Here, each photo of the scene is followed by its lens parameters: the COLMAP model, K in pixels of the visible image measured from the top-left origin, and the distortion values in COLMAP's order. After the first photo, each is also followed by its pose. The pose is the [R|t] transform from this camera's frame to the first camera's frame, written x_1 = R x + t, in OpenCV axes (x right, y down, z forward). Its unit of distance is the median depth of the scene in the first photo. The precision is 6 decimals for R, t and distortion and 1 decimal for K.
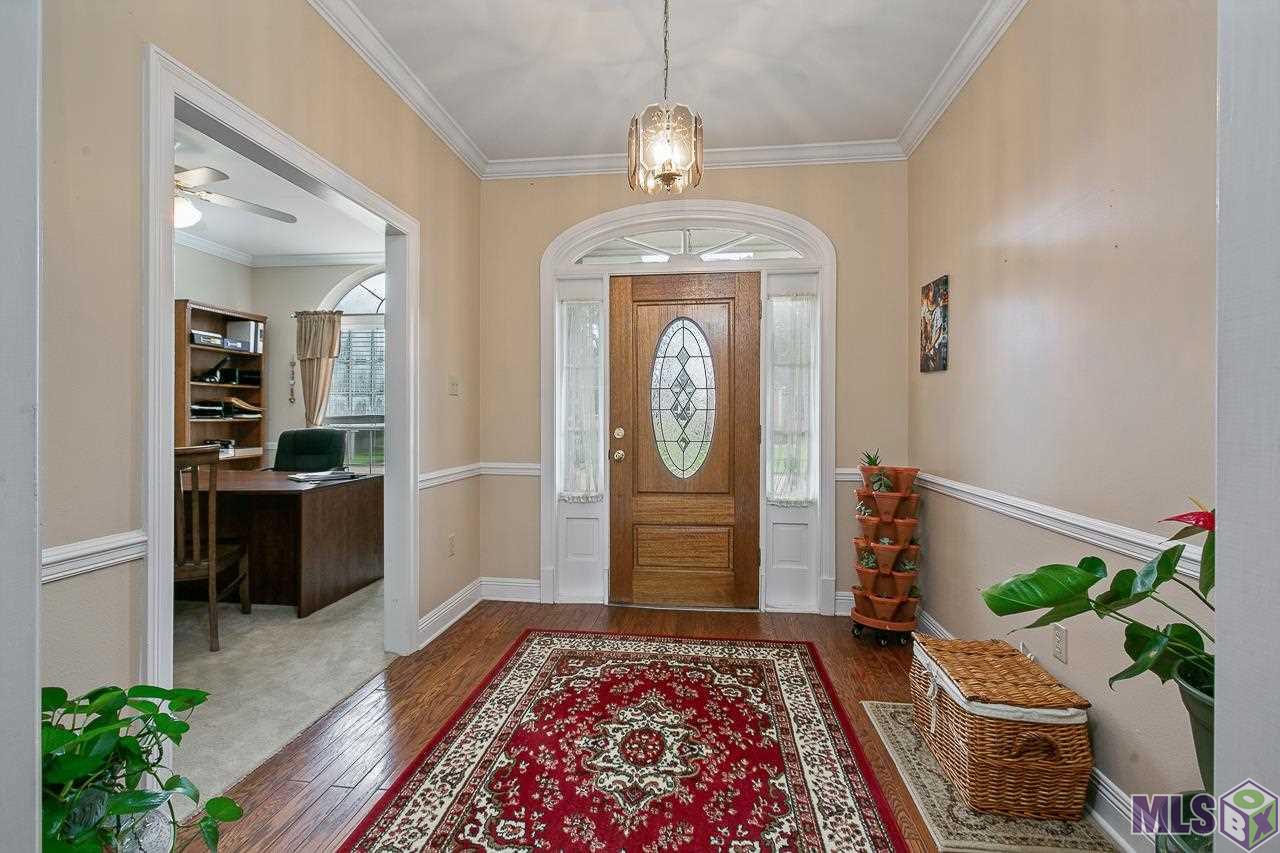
lens RADIAL K [[576.5, 0, 641.4], [0, 576.5, 412.9], [0, 0, 1]] dist [0.001361, 0.000237]
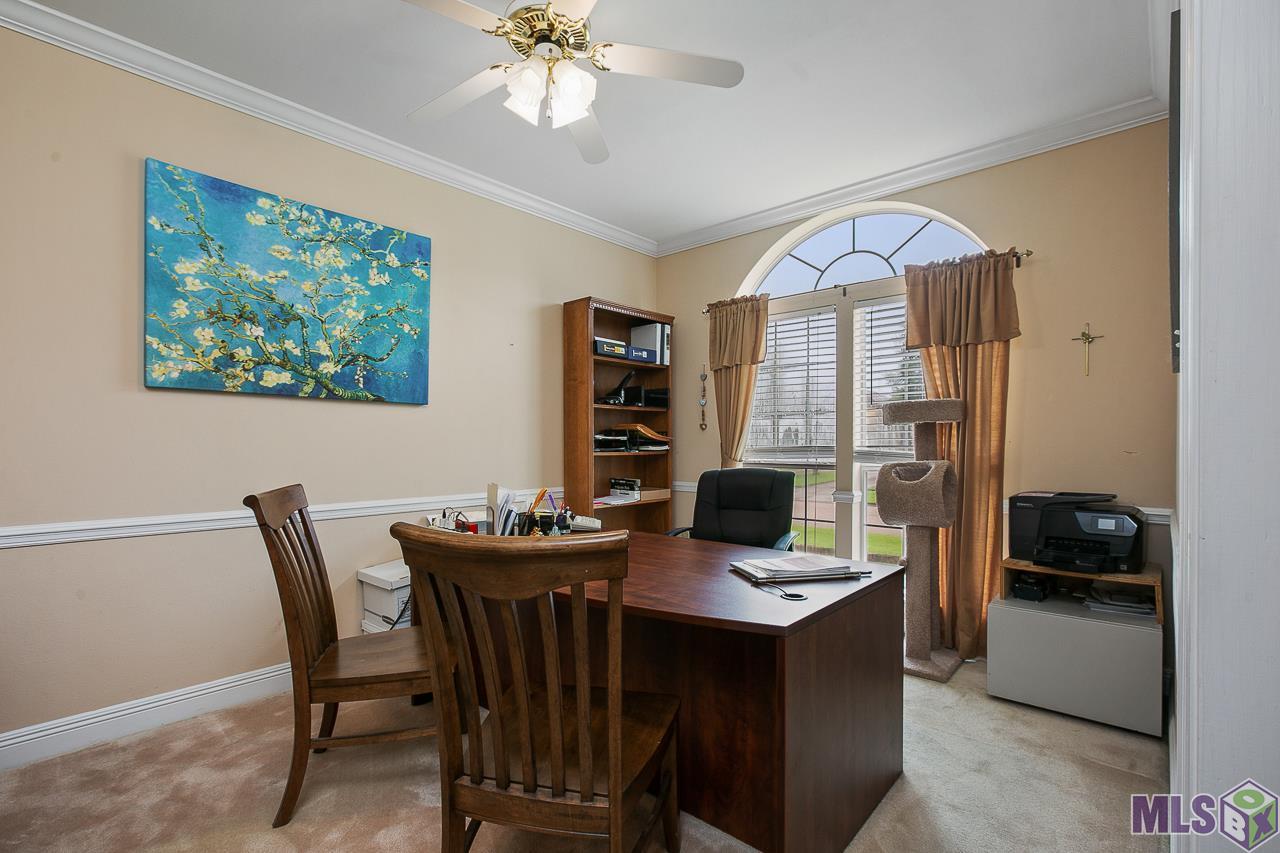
lens RADIAL K [[592.1, 0, 640.0], [0, 592.1, 426.5], [0, 0, 1]] dist [0.000087, -0.000001]
pose [[0.823839, -0.018117, -0.566534, -0.254775], [0.006127, 0.999715, -0.023060, -0.004968], [0.566790, 0.015526, 0.823716, 0.345685]]
